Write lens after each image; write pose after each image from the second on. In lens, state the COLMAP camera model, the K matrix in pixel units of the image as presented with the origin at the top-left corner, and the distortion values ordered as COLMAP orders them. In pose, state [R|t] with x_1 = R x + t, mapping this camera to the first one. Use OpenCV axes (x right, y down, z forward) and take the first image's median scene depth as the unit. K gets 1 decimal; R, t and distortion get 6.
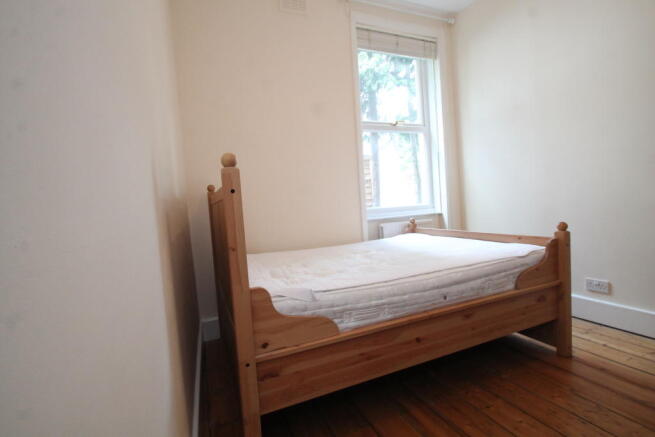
lens RADIAL K [[299.0, 0, 327.2], [0, 299.0, 221.5], [0, 0, 1]] dist [0.000118, -0.010686]
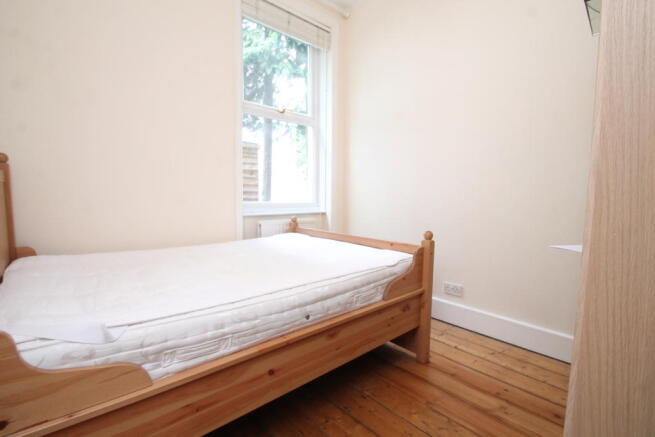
lens RADIAL K [[299.0, 0, 327.2], [0, 299.0, 221.5], [0, 0, 1]] dist [0.000118, -0.010686]
pose [[0.941398, 0.049639, 0.333625, 0.136239], [-0.057845, 0.998217, 0.014701, -0.027885], [-0.332301, -0.033138, 0.942591, 0.174353]]
